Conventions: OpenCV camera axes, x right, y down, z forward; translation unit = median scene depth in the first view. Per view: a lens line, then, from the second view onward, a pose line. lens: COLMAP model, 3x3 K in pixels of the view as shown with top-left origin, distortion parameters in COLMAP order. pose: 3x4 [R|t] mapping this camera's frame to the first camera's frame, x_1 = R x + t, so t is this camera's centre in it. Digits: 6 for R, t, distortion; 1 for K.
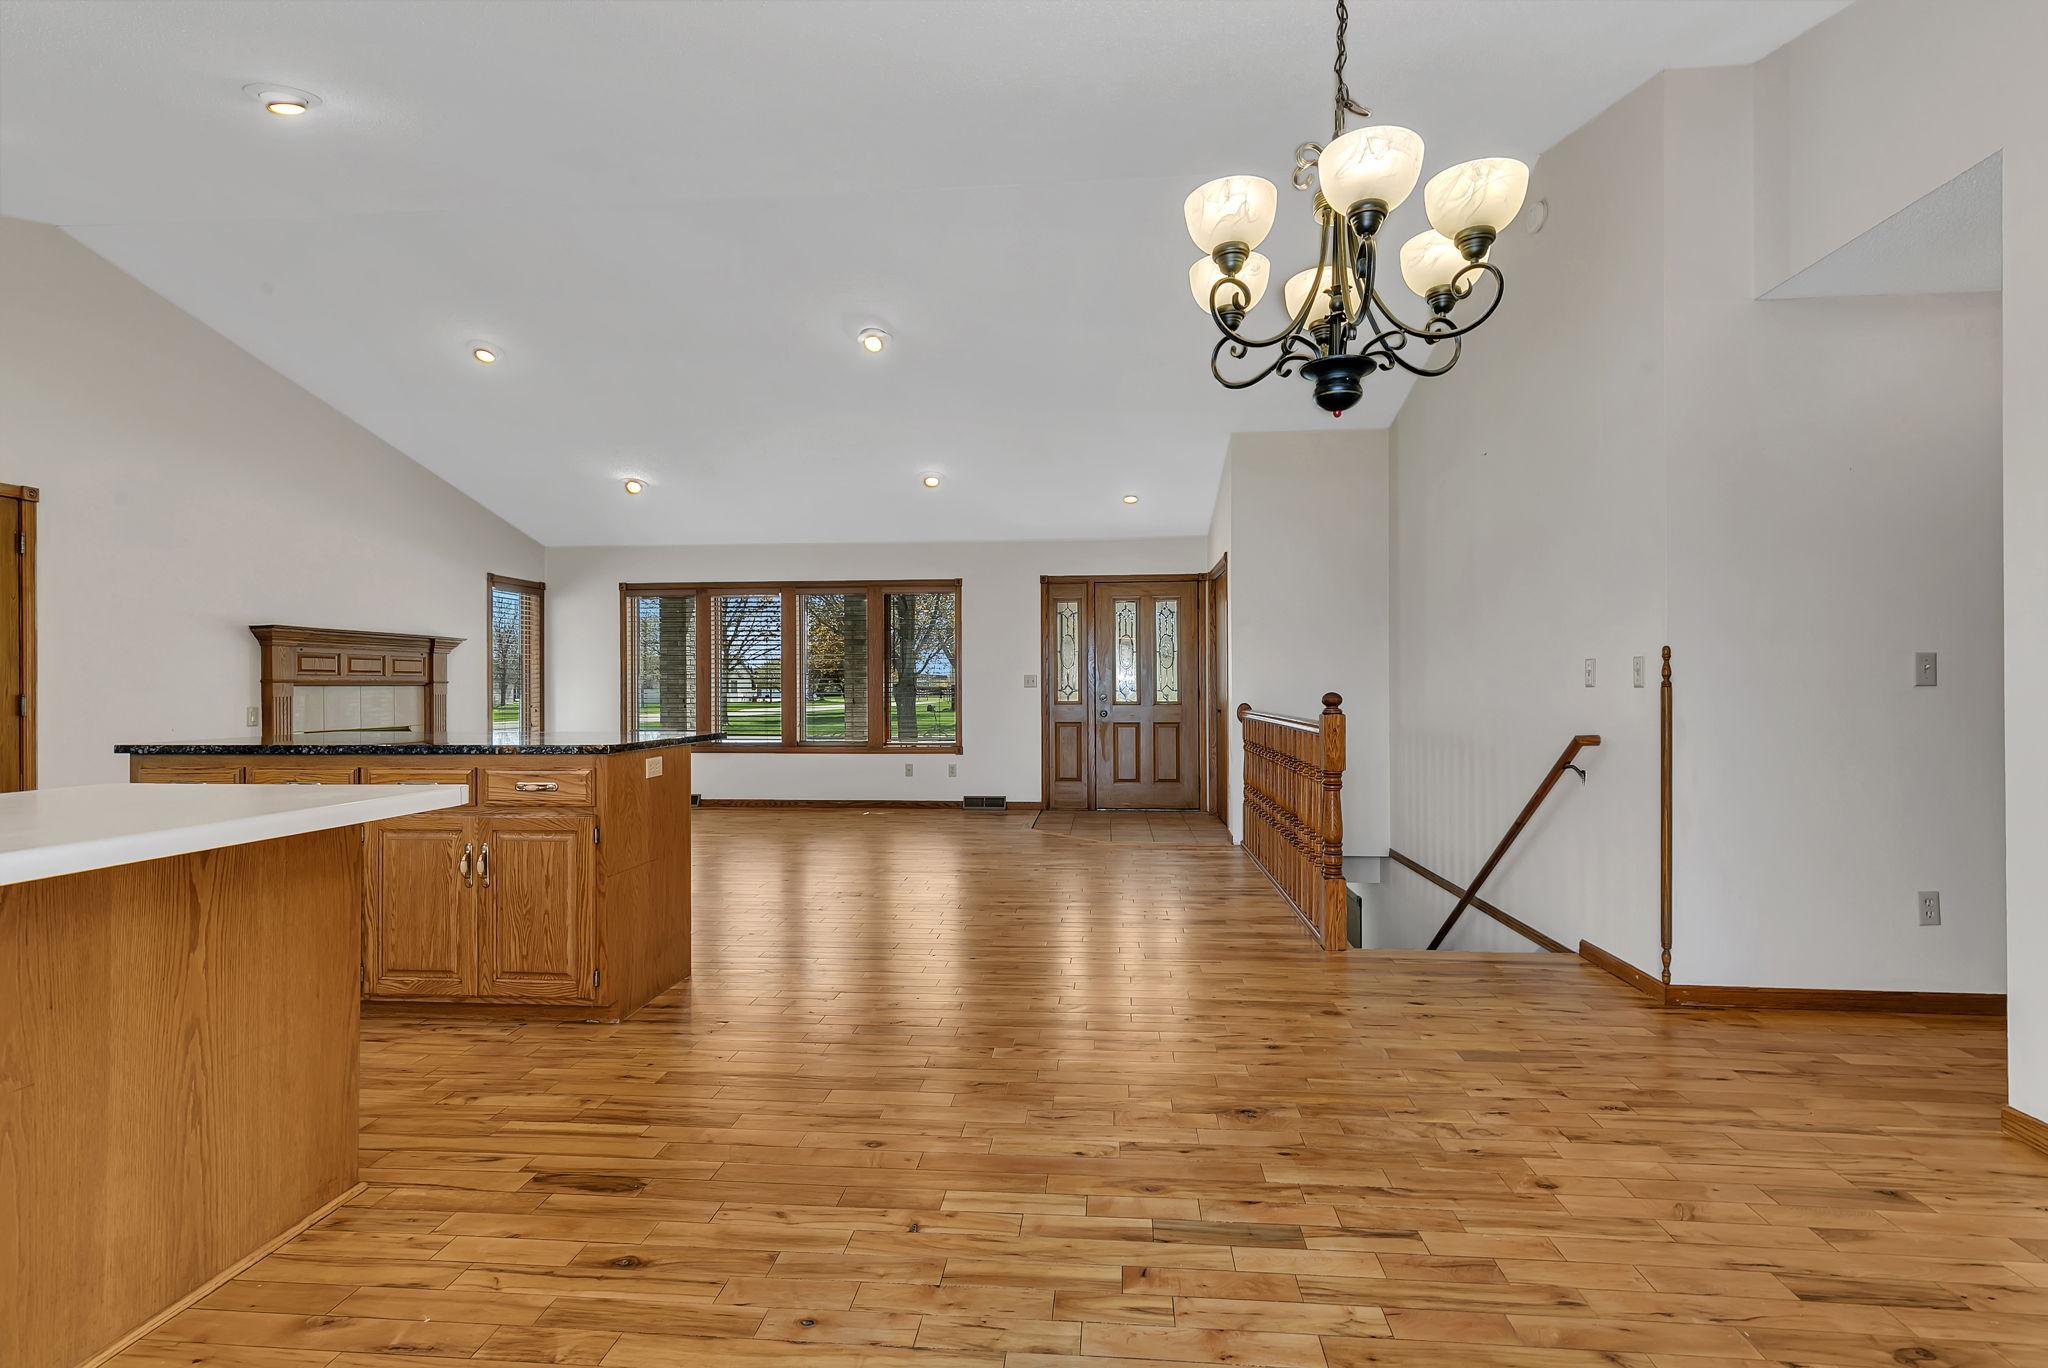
lens RADIAL K [[948.4, 0, 1030.8], [0, 948.4, 684.3], [0, 0, 1]] dist [0.012760, -0.002997]
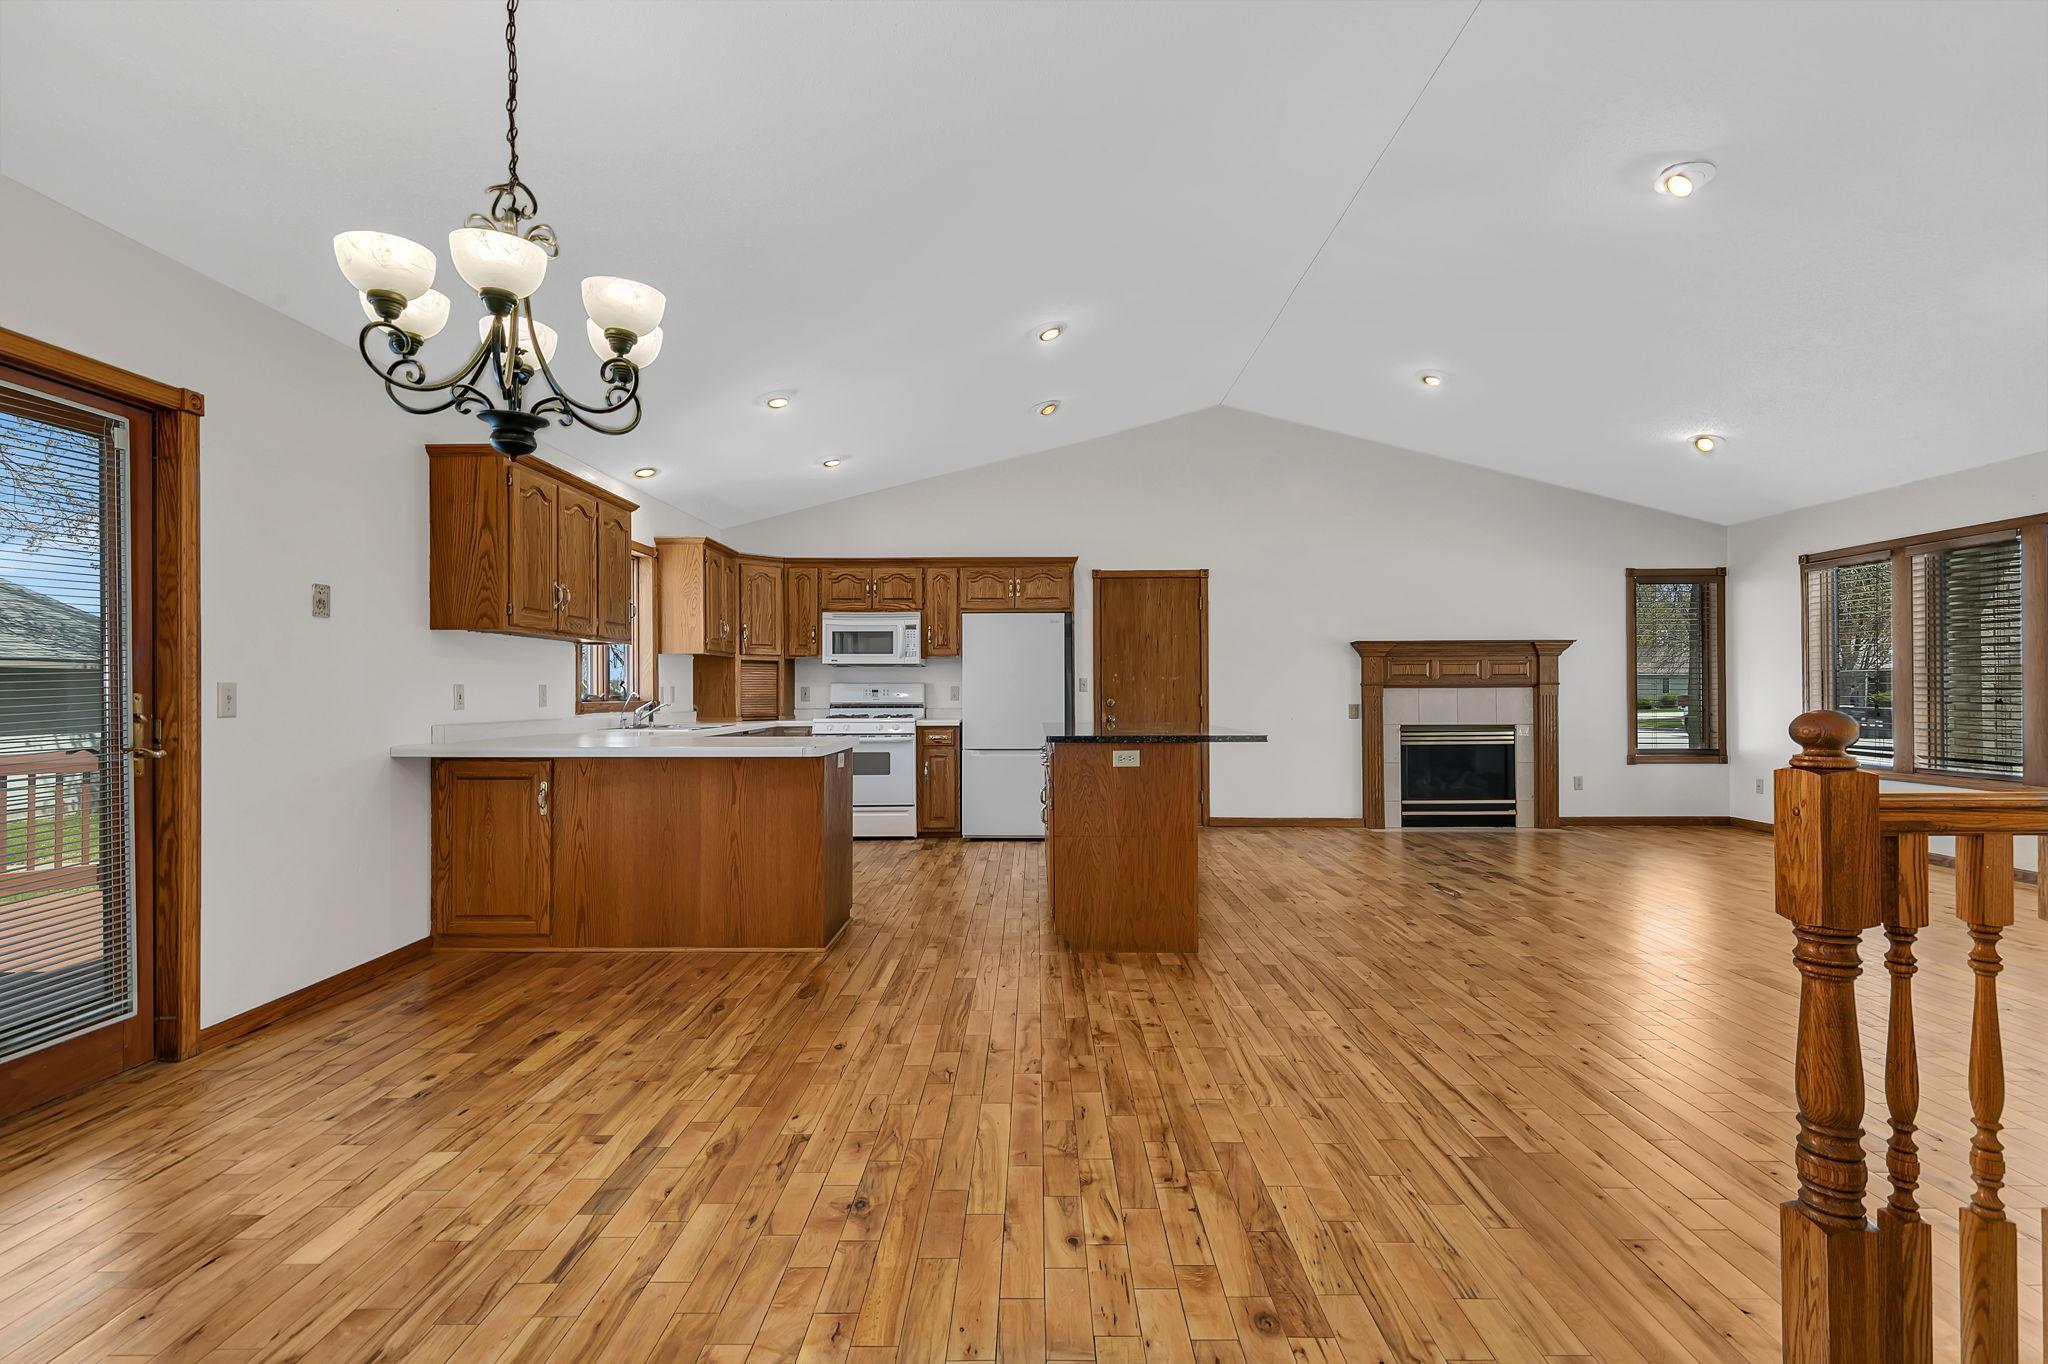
lens RADIAL K [[948.4, 0, 1035.2], [0, 948.4, 681.2], [0, 0, 1]] dist [0.012760, -0.002997]
pose [[0.085472, -0.007362, -0.996313, 0.444879], [0.006190, 0.999957, -0.006858, -0.001333], [0.996321, -0.005581, 0.085513, 0.447562]]
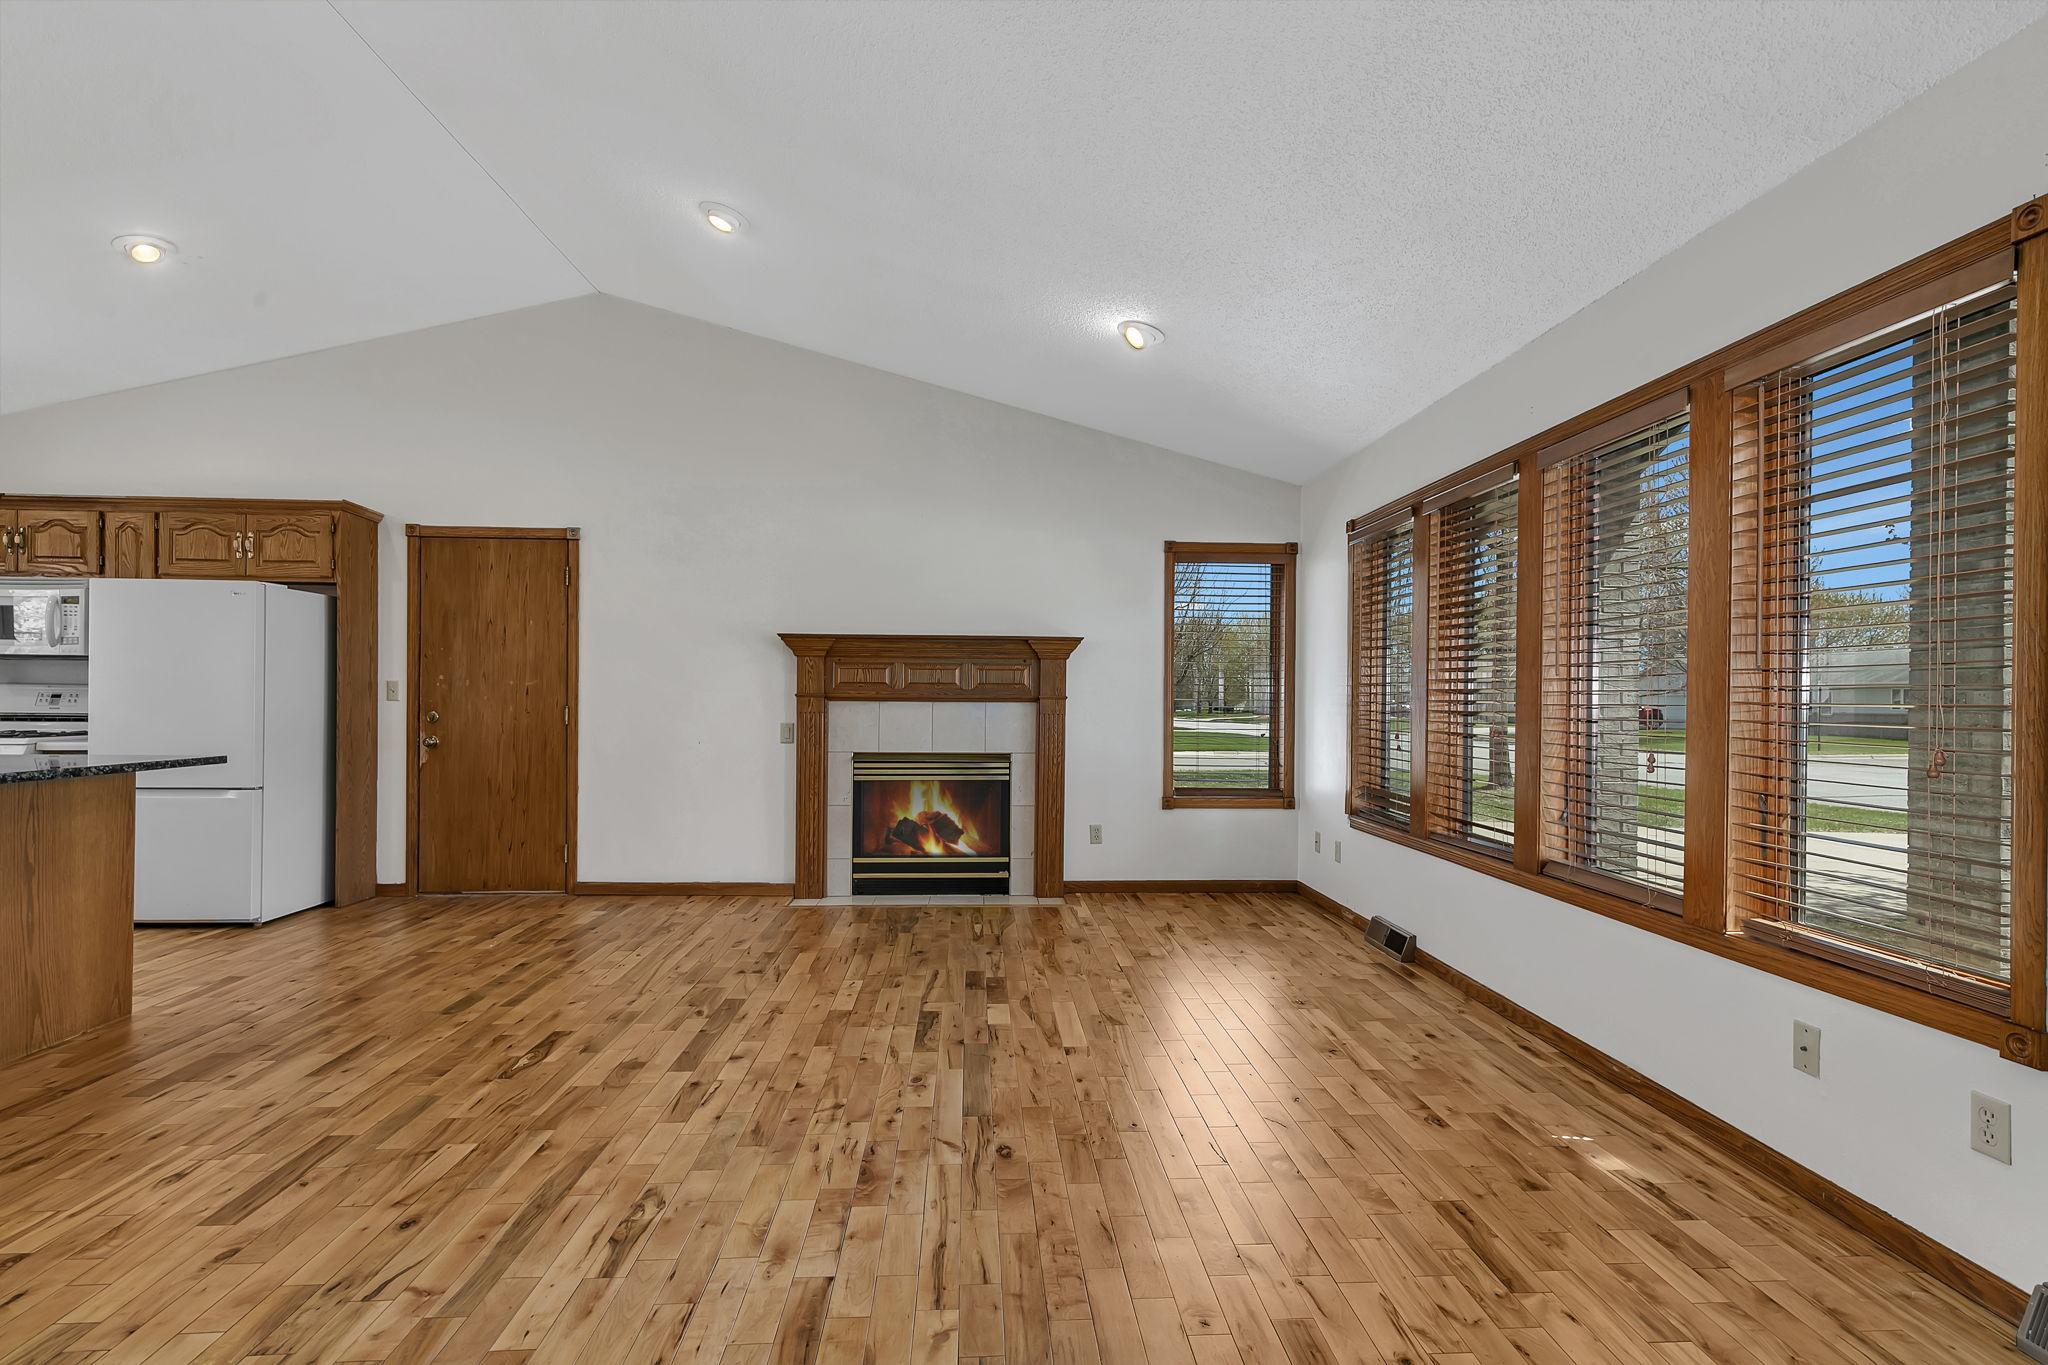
lens RADIAL K [[948.4, 0, 1030.4], [0, 948.4, 696.5], [0, 0, 1]] dist [0.012760, -0.002997]
pose [[0.144581, 0.003515, -0.989487, 0.140378], [-0.007014, 0.999972, 0.002528, -0.005944], [0.989468, 0.006574, 0.144601, 1.090714]]
